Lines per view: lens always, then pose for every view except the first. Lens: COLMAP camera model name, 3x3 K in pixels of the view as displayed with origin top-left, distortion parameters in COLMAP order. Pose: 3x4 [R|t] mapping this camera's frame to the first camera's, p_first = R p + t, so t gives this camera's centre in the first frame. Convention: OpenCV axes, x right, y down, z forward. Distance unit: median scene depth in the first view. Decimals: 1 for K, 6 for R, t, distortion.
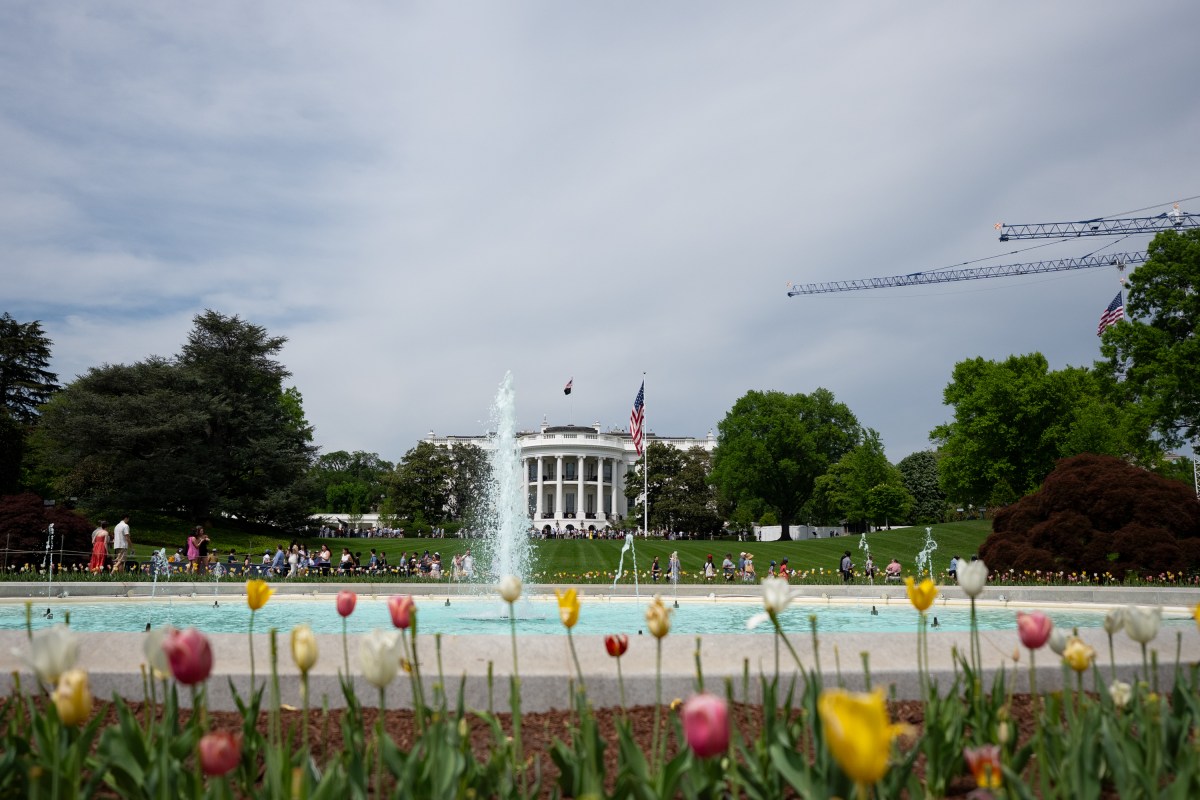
lens RADIAL K [[942.9, 0, 575.5], [0, 942.9, 394.4], [0, 0, 1]] dist [-0.027936, 0.005000]
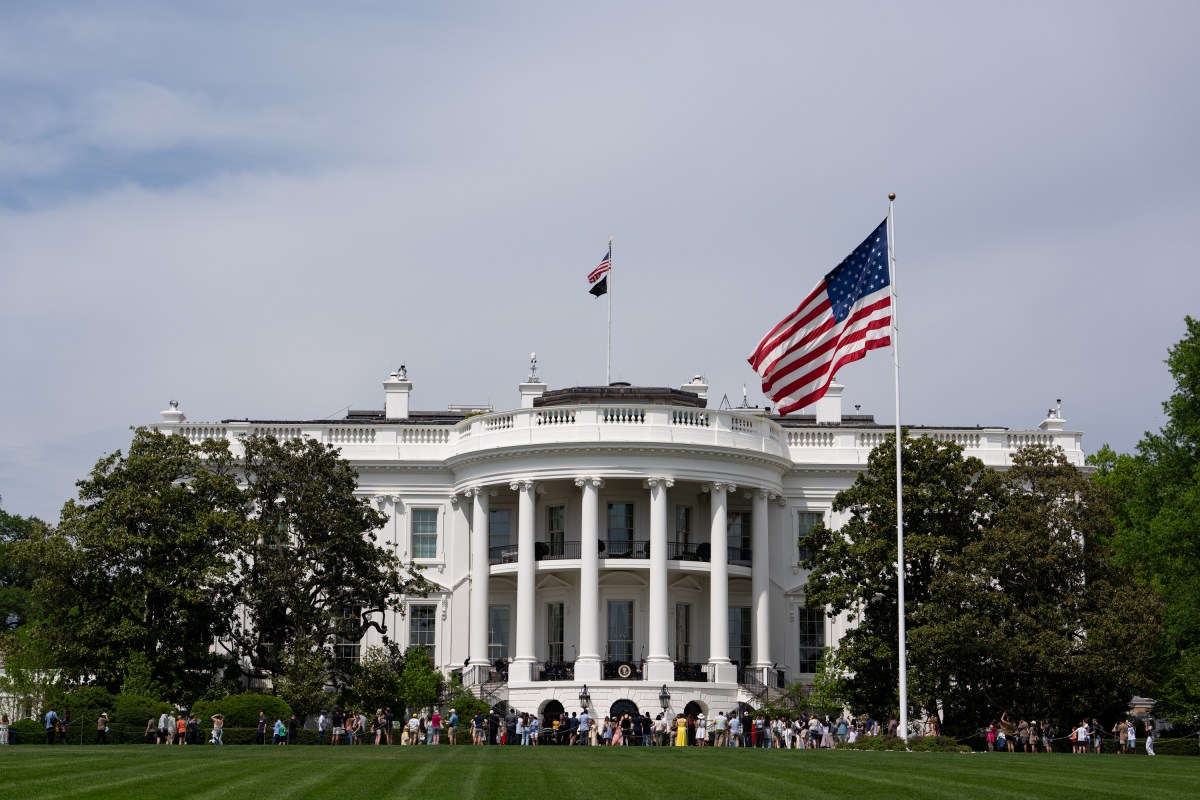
lens RADIAL K [[2533.7, 0, 564.3], [0, 2533.7, 401.1], [0, 0, 1]] dist [0.169170, 0.000000]
pose [[0.999918, 0.003080, 0.012408, -0.036560], [-0.003285, 0.999858, 0.016520, 0.026206], [-0.012356, -0.016559, 0.999787, 0.166311]]
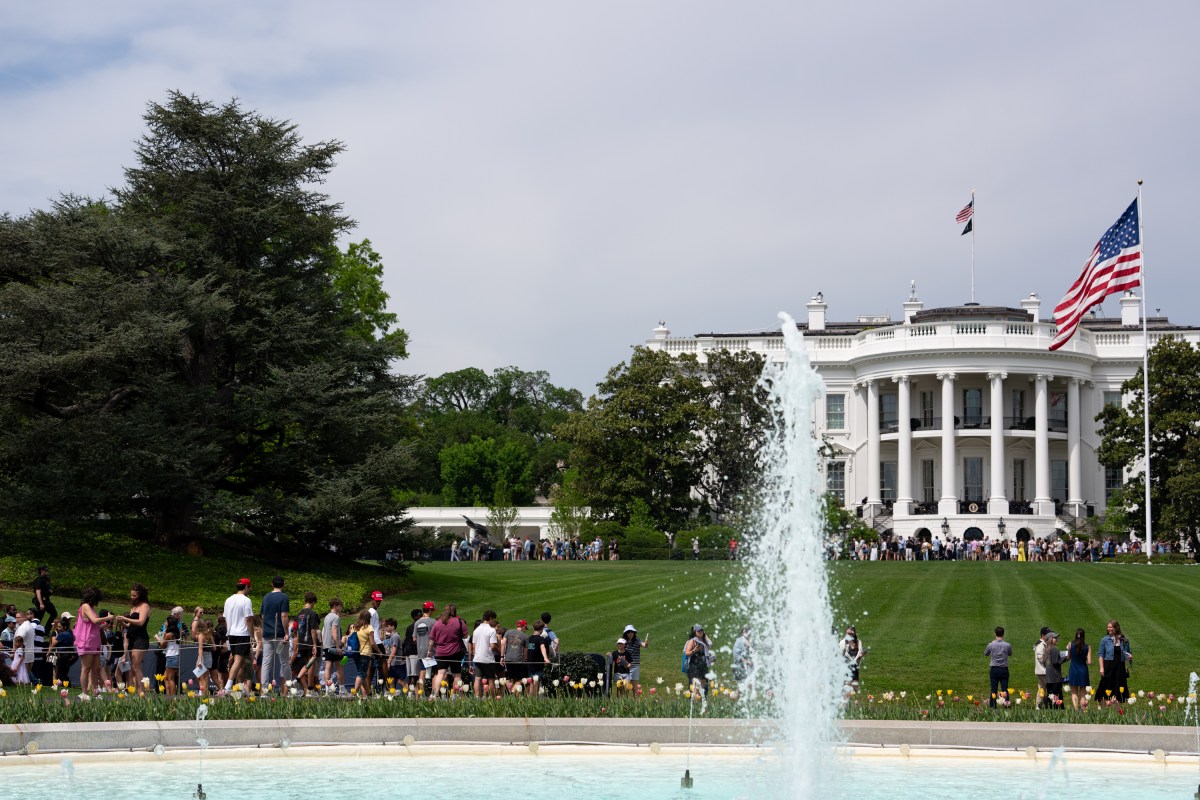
lens RADIAL K [[2100.9, 0, 629.8], [0, 2100.9, 381.6], [0, 0, 1]] dist [0.006341, 0.000000]
pose [[0.985790, -0.016959, -0.167123, 0.000903], [0.028773, 0.997234, 0.068527, -0.003488], [0.165498, -0.072362, 0.983552, 0.000328]]
